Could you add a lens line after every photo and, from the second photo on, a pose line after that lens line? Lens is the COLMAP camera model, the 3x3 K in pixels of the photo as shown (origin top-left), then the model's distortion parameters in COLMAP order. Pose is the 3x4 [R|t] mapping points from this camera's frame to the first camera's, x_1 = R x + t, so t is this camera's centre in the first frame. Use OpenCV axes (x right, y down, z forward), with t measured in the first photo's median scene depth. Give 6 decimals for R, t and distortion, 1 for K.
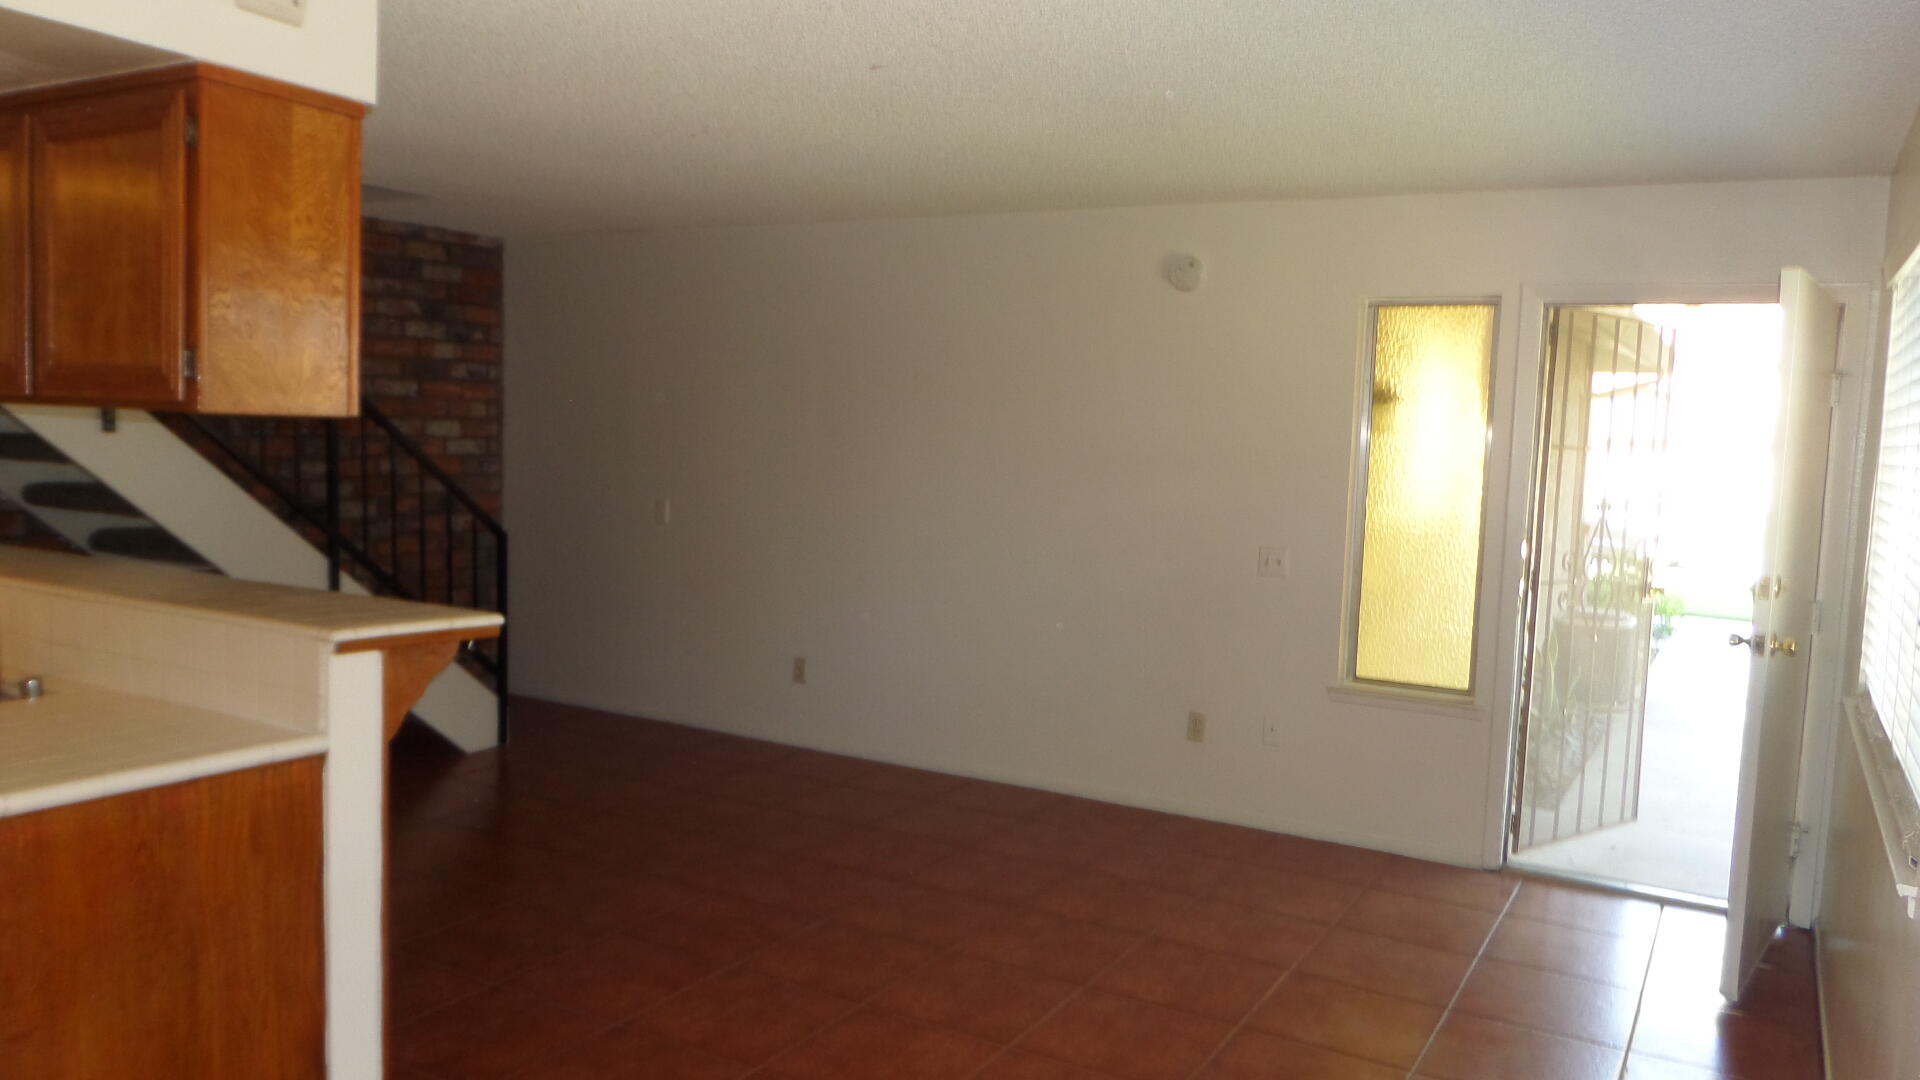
lens RADIAL K [[1403.2, 0, 960.5], [0, 1403.2, 538.5], [0, 0, 1]] dist [-0.024440, -0.000839]
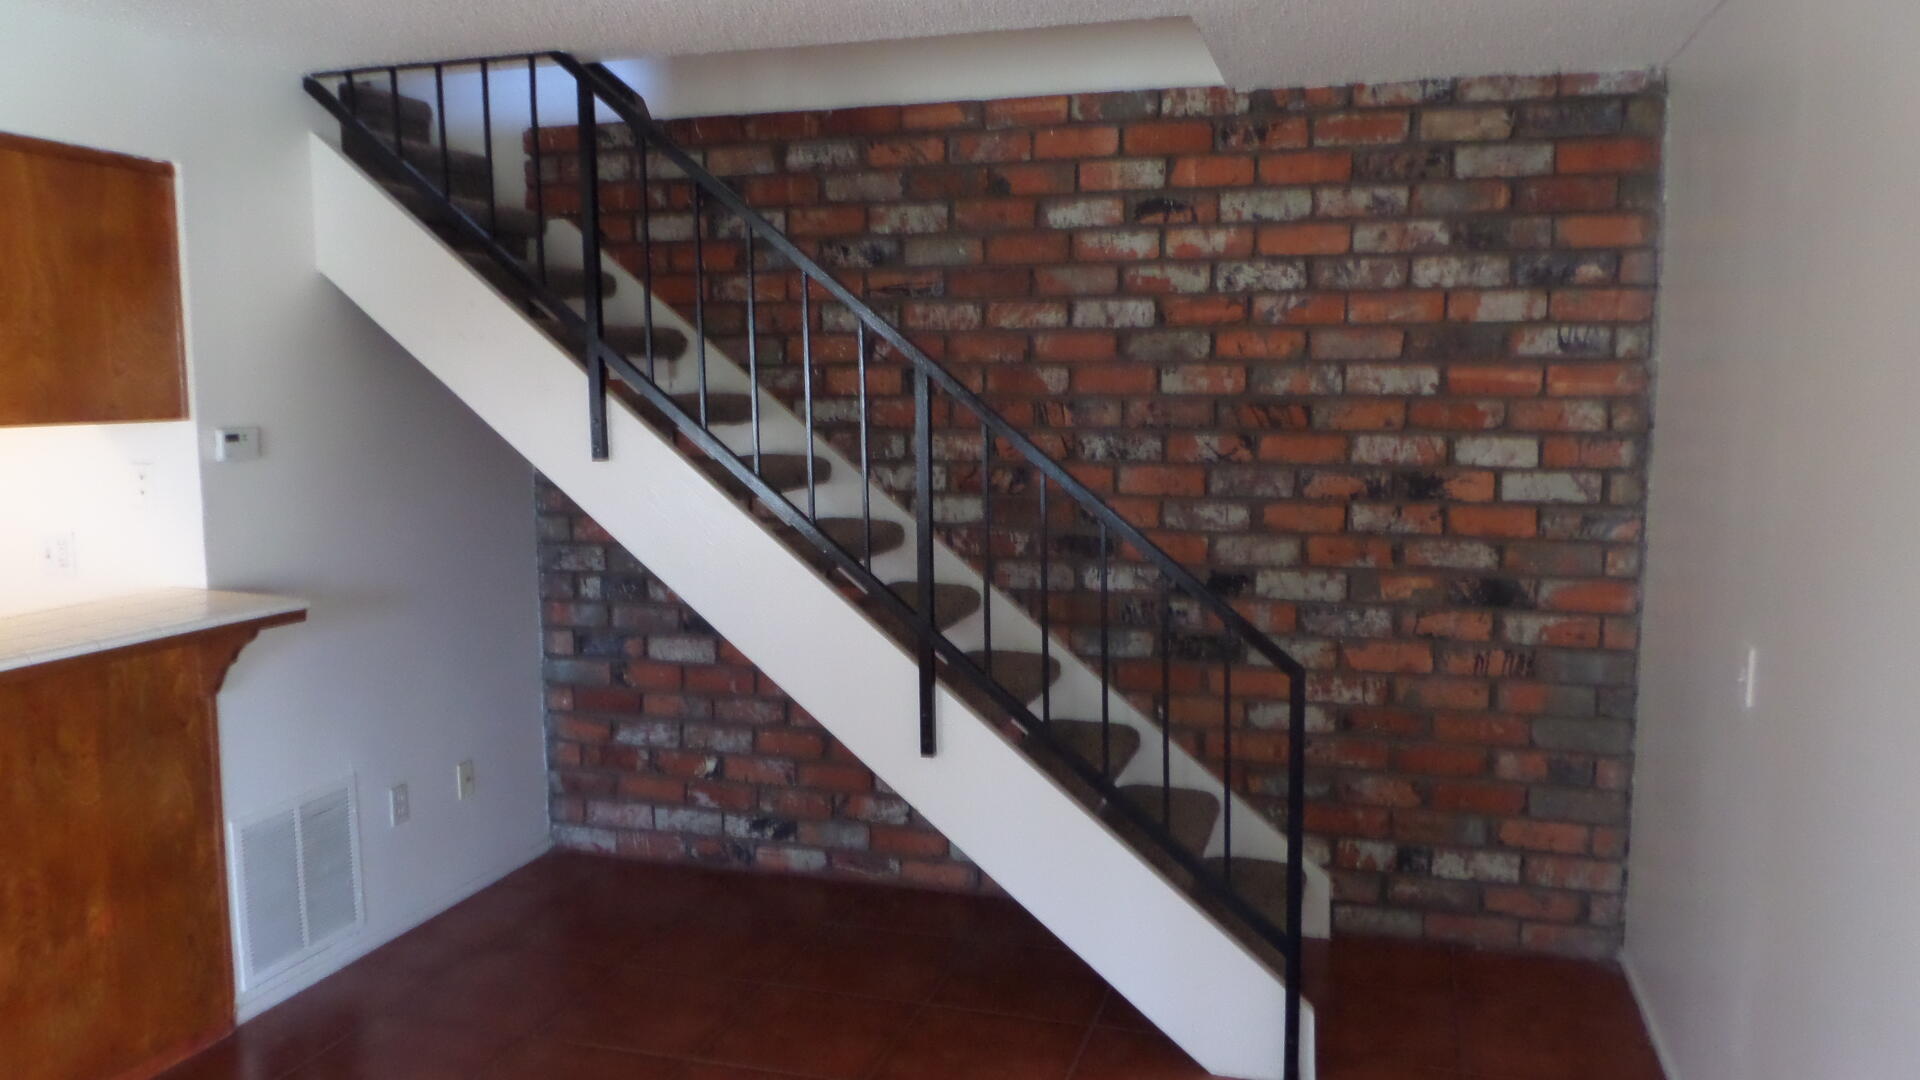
lens RADIAL K [[1403.2, 0, 961.5], [0, 1403.2, 543.4], [0, 0, 1]] dist [-0.024440, -0.000839]
pose [[0.232826, 0.081931, -0.969061, 0.106983], [-0.075093, 0.994985, 0.066081, -0.063824], [0.969615, 0.057385, 0.237810, 0.676175]]
